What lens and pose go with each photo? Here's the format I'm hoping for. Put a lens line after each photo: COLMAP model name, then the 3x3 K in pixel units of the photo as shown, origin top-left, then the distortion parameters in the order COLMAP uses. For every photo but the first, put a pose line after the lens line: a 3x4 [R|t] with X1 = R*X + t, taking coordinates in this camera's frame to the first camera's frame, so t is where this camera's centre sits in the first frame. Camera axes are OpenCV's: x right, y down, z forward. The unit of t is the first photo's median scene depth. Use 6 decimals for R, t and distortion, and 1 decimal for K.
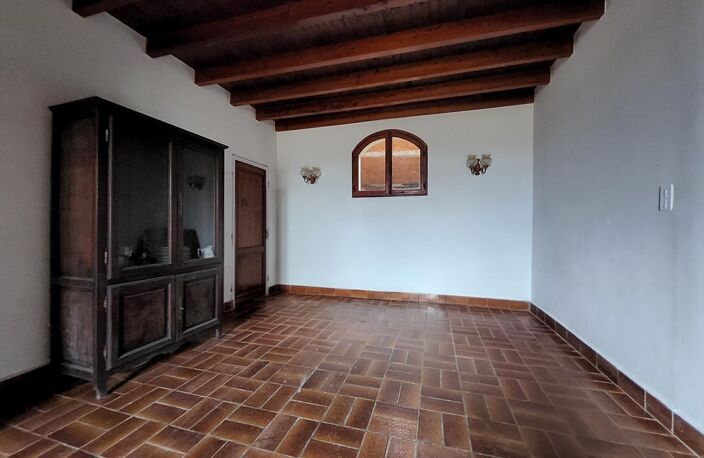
lens RADIAL K [[279.9, 0, 352.0], [0, 279.9, 229.0], [0, 0, 1]] dist [0.000004, 0.000003]
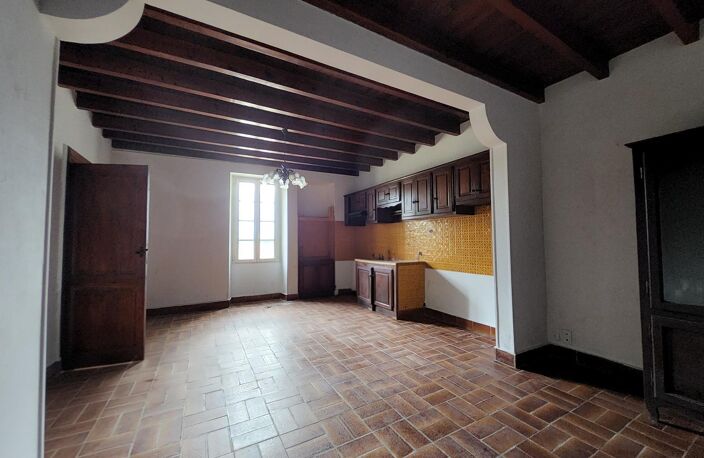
lens RADIAL K [[279.9, 0, 352.0], [0, 279.9, 229.0], [0, 0, 1]] dist [0.000004, 0.000003]
pose [[-0.690020, -0.027299, -0.723275, 0.733146], [0.006825, 0.998999, -0.044217, -0.086574], [0.723758, -0.035447, -0.689143, 1.017387]]
